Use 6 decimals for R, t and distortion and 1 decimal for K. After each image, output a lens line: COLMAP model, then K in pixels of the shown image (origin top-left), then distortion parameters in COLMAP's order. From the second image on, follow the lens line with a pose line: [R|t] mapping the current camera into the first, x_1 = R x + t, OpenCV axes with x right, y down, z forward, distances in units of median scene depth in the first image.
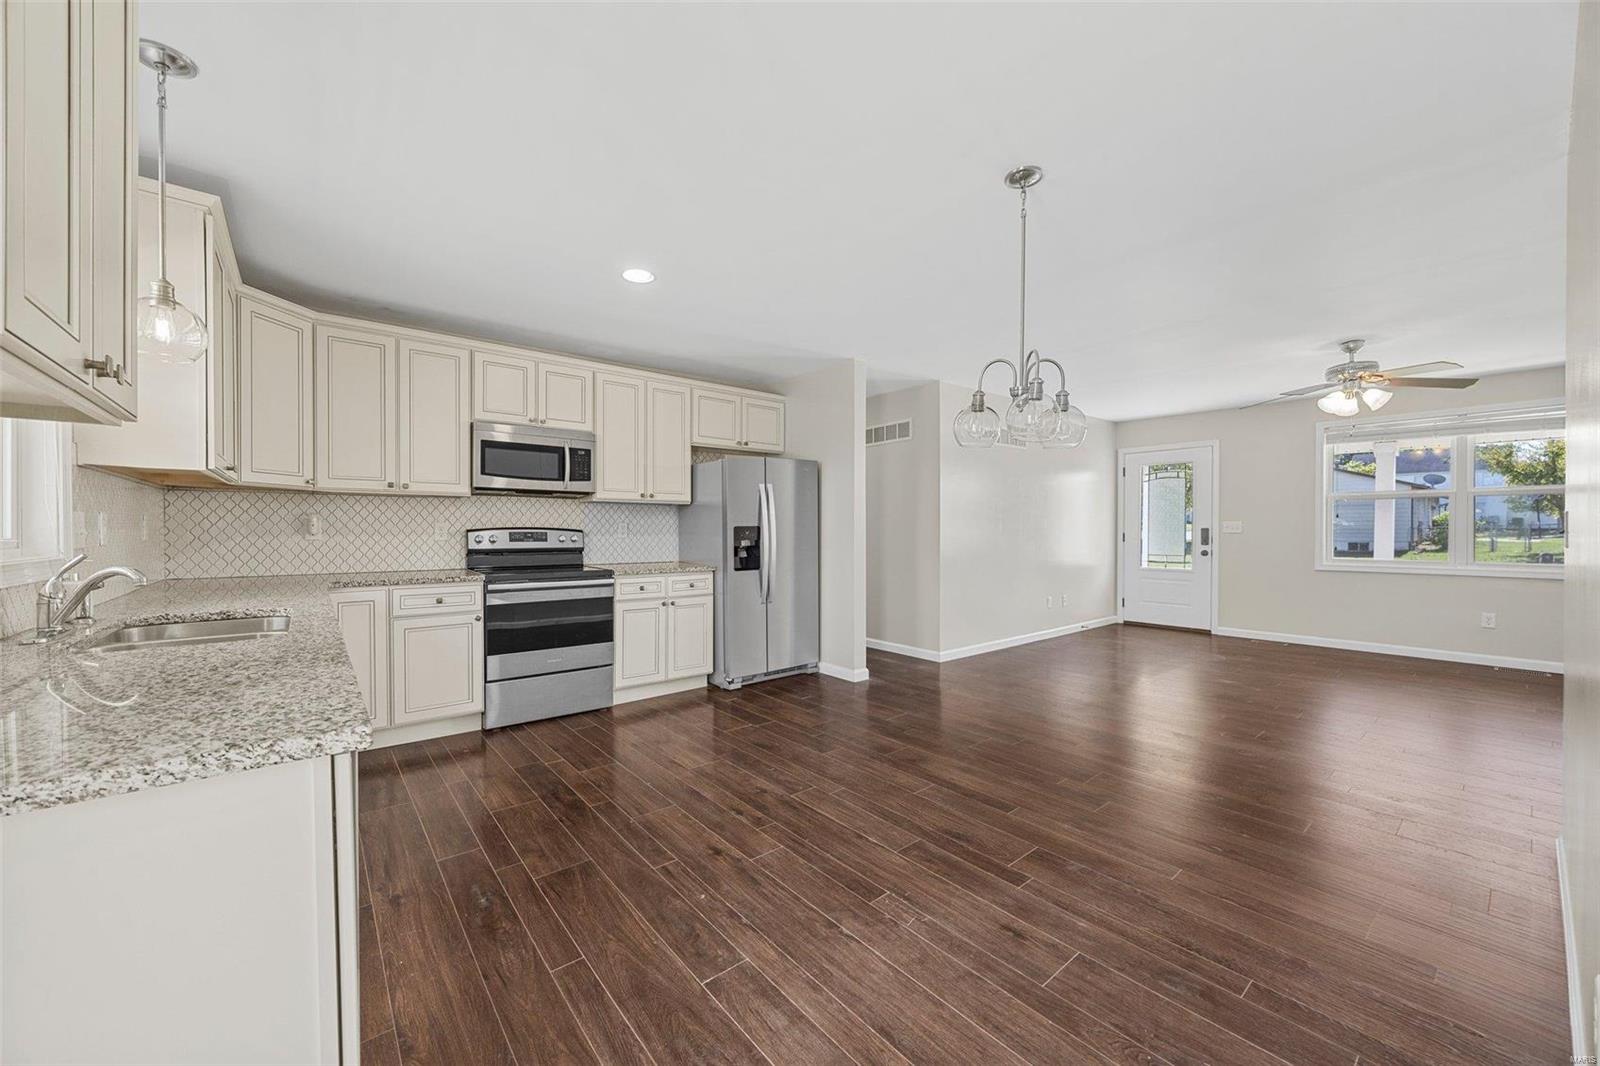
lens RADIAL K [[611.9, 0, 794.6], [0, 611.9, 534.9], [0, 0, 1]] dist [-0.001589, -0.000009]
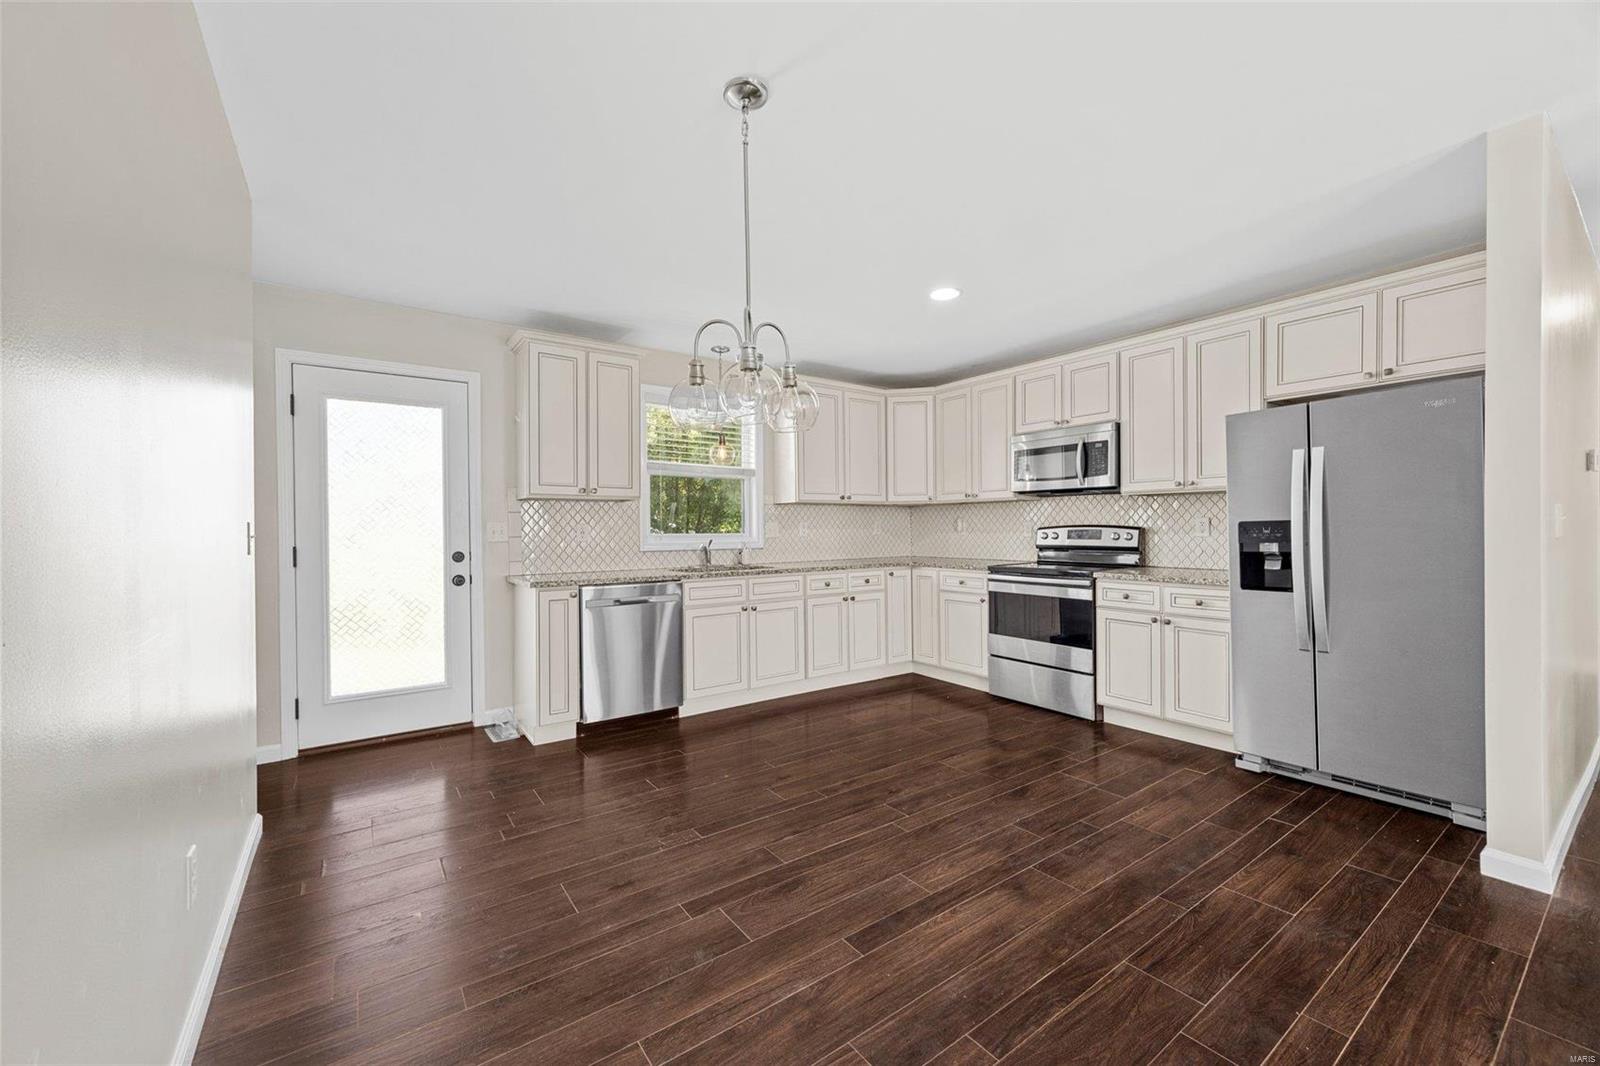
lens RADIAL K [[611.9, 0, 786.3], [0, 611.9, 535.4], [0, 0, 1]] dist [-0.001589, -0.000009]
pose [[-0.071514, 0.010885, -0.997380, 0.618442], [0.000301, 0.999941, 0.010892, -0.006510], [0.997440, 0.000478, -0.071513, 0.584940]]
